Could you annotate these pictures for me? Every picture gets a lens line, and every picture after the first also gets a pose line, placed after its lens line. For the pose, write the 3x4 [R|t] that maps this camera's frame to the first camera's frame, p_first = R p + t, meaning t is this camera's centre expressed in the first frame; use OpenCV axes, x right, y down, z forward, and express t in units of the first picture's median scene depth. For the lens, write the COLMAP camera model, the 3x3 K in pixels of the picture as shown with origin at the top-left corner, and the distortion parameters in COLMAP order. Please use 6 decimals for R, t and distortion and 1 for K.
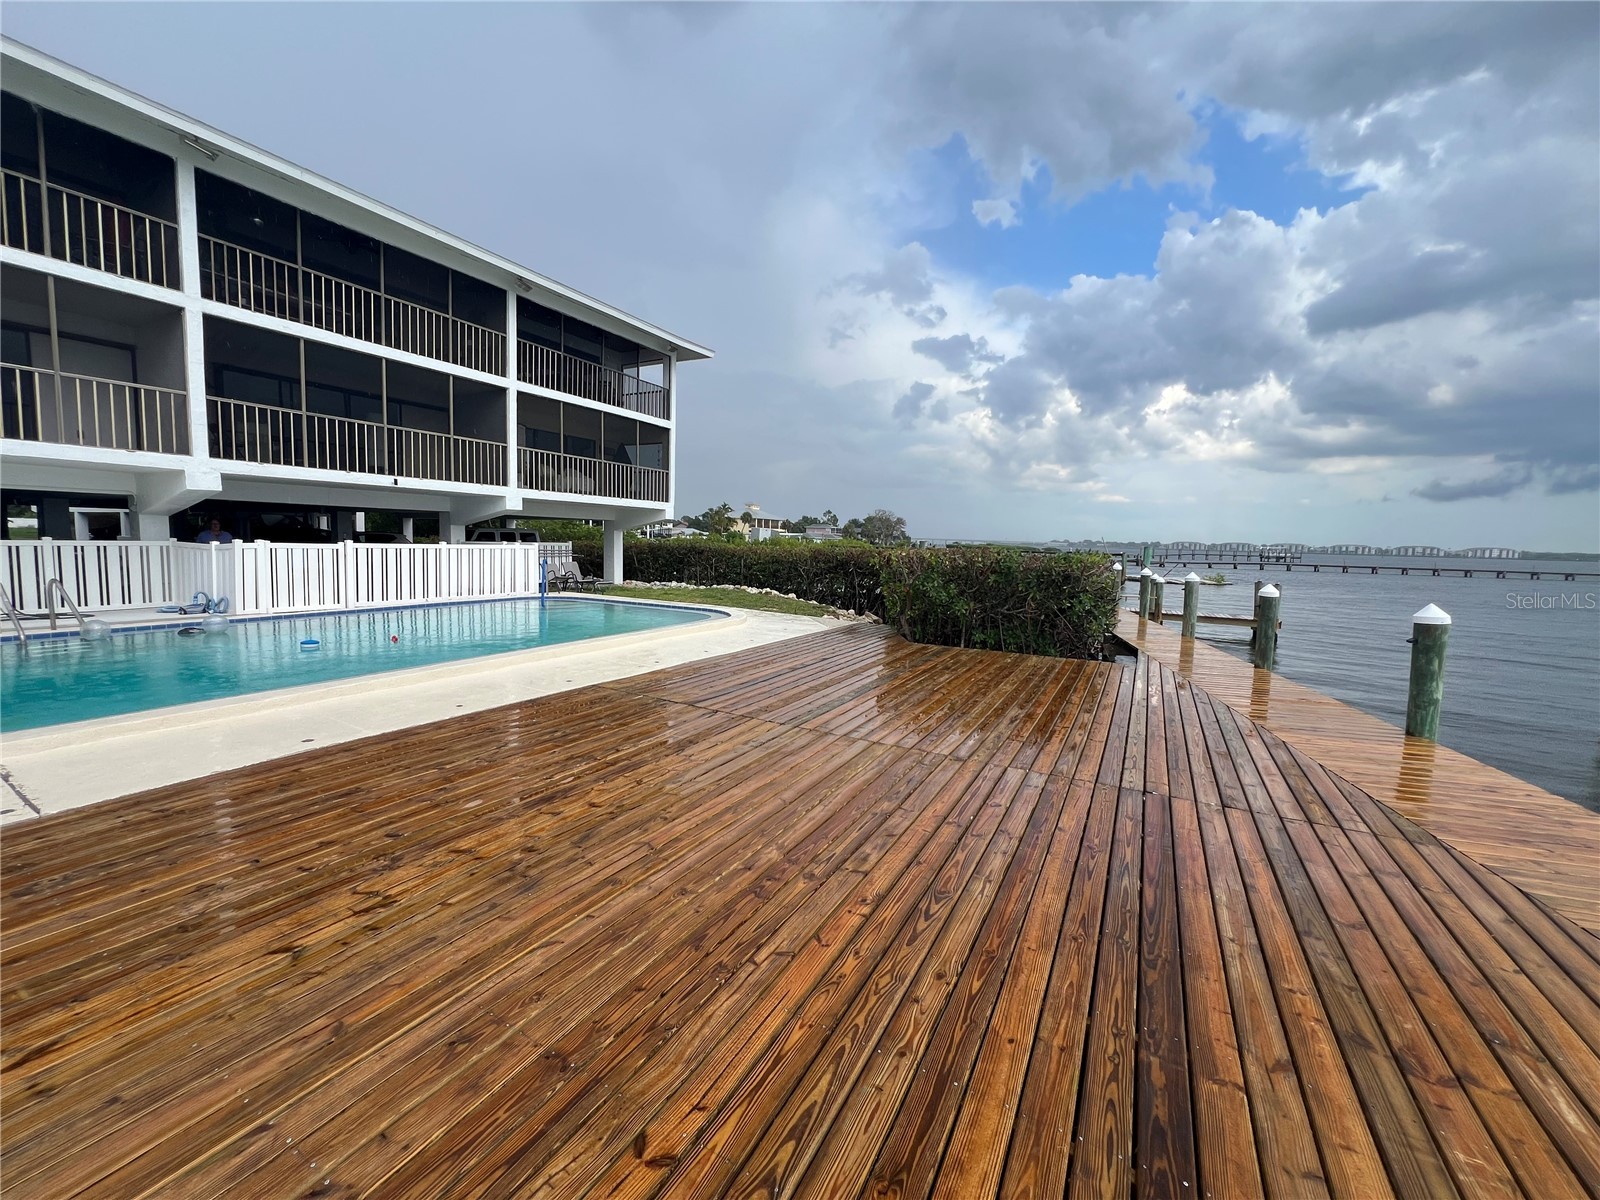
lens RADIAL K [[640.4, 0, 795.3], [0, 640.4, 595.4], [0, 0, 1]] dist [-0.001926, 0.000856]
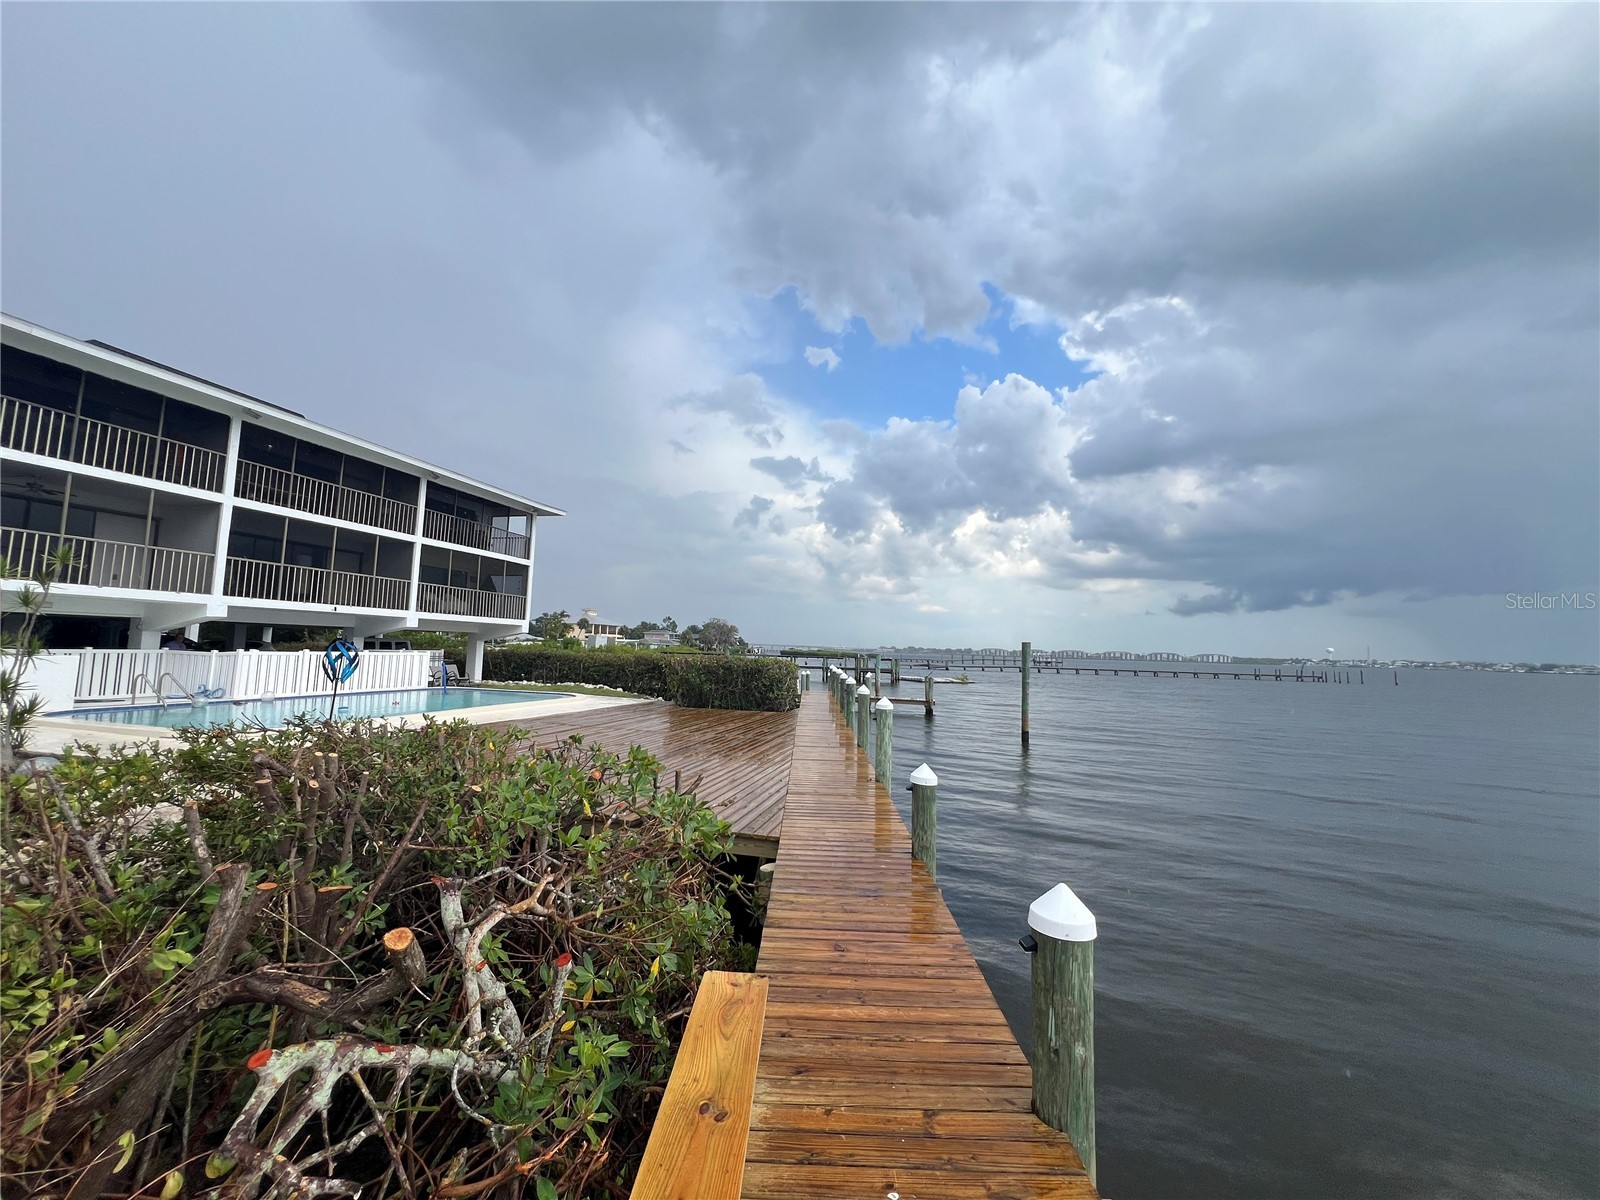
lens RADIAL K [[640.4, 0, 795.0], [0, 640.4, 596.5], [0, 0, 1]] dist [-0.001926, 0.000856]
pose [[0.970006, 0.022762, 0.242014, 0.038915], [0.016738, 0.986988, -0.159917, 0.050176], [-0.242505, 0.159172, 0.957004, -0.734874]]
